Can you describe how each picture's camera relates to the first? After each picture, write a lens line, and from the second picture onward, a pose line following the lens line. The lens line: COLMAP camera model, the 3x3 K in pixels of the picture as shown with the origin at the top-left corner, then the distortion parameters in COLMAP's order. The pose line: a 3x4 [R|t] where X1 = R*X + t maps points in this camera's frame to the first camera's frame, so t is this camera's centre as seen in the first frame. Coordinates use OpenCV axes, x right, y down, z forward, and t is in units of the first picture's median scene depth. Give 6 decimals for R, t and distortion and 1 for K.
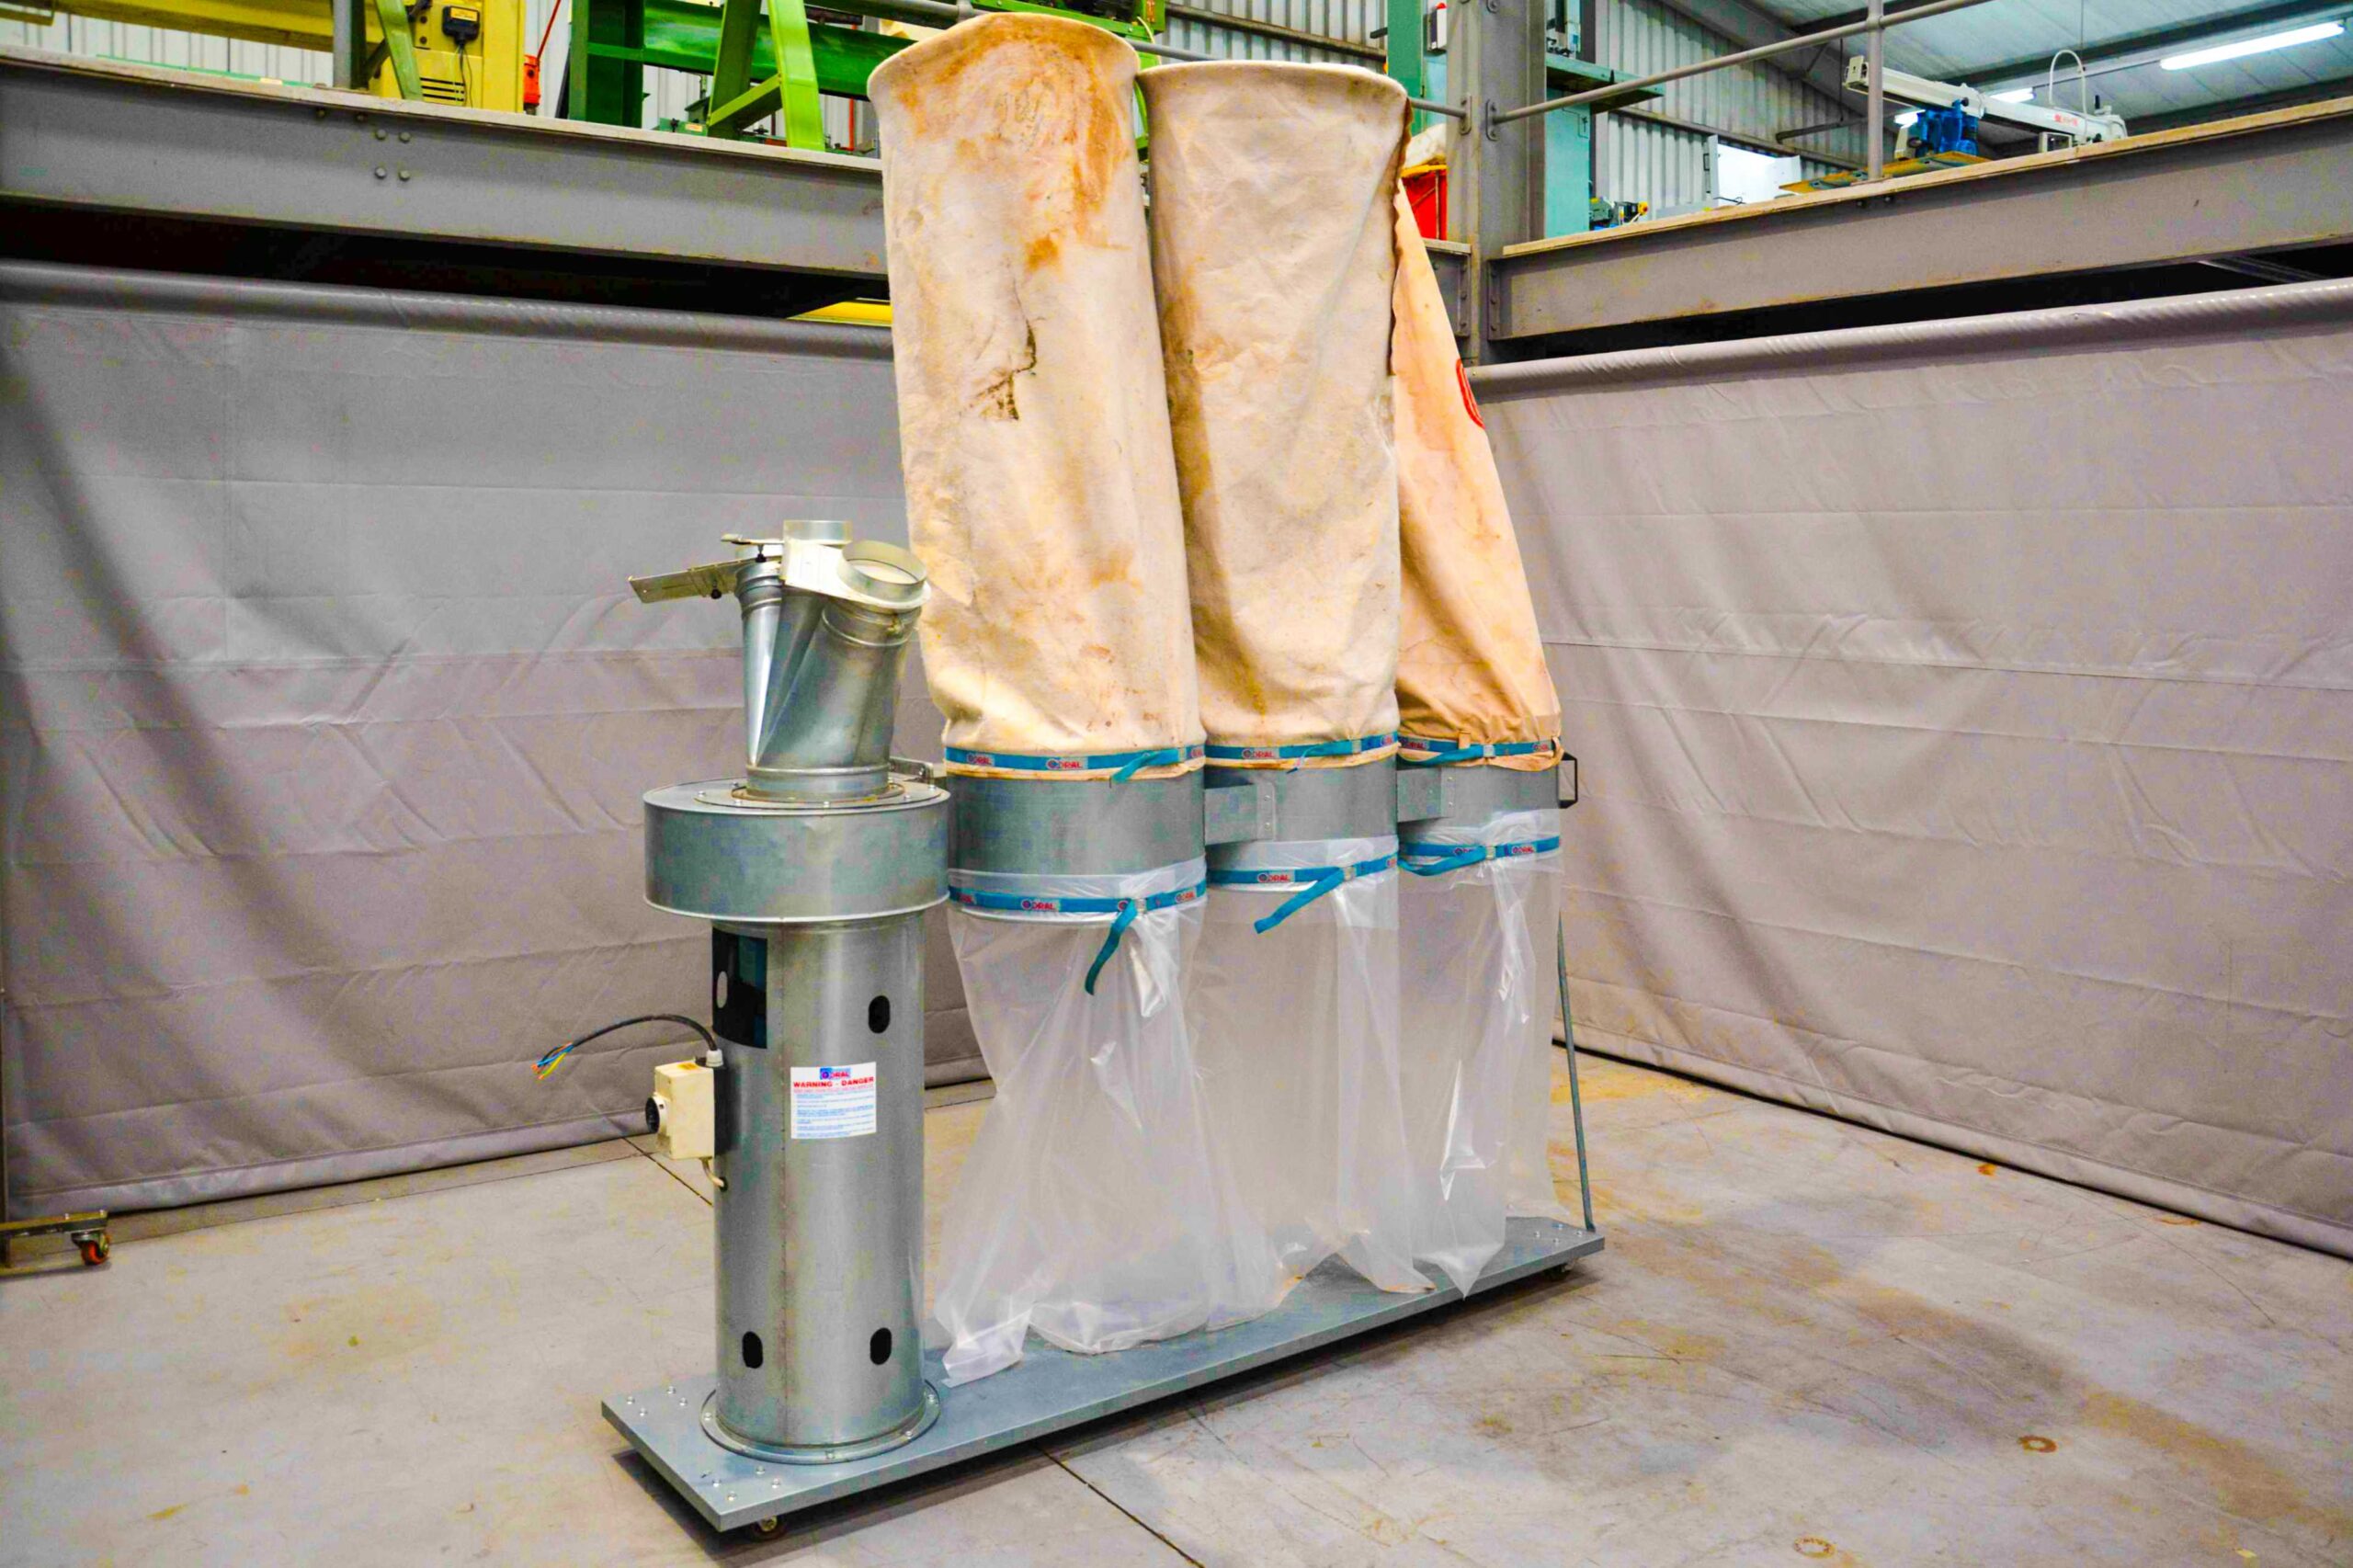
lens RADIAL K [[1858.7, 0, 1162.1], [0, 1858.7, 641.9], [0, 0, 1]] dist [-0.067001, 0.002685]
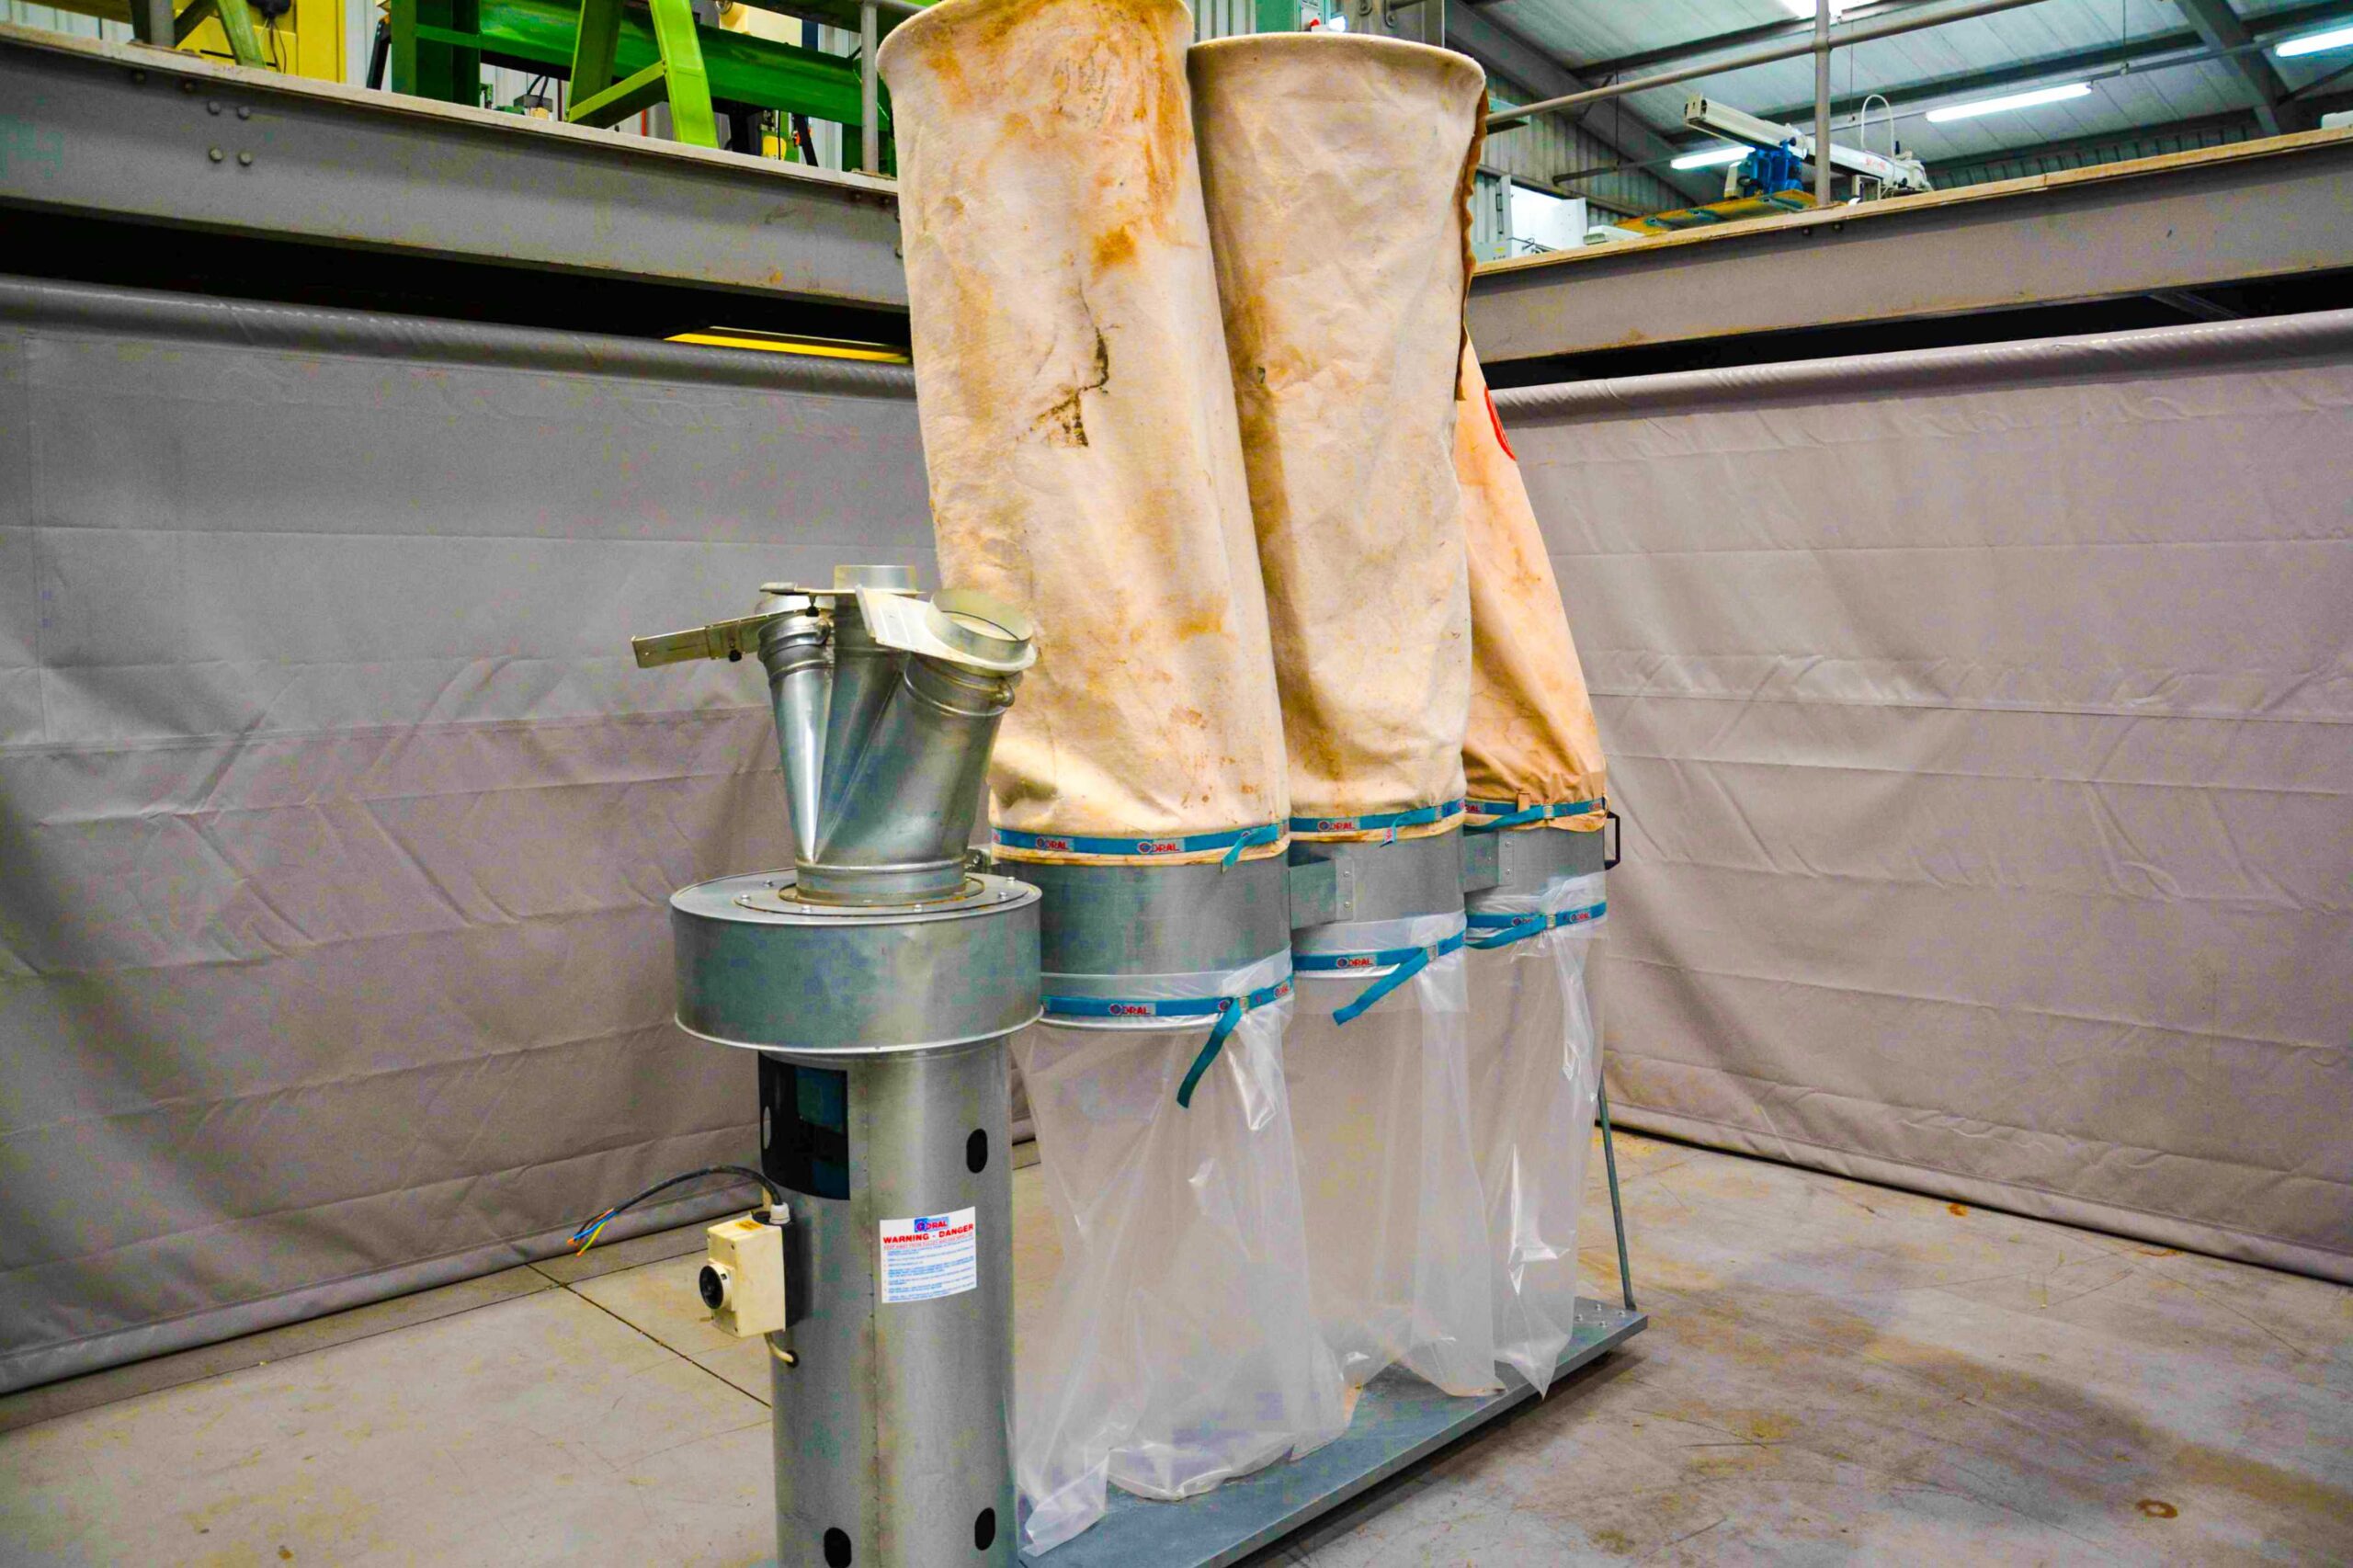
lens RADIAL K [[1829.6, 0, 1176.5], [0, 1829.6, 784.0], [0, 0, 1]] dist [-0.077235, 0.003740]
pose [[0.986366, -0.027920, 0.162178, -0.166129], [0.019153, 0.998282, 0.055372, -0.009533], [-0.163446, -0.051511, 0.985207, 0.147966]]
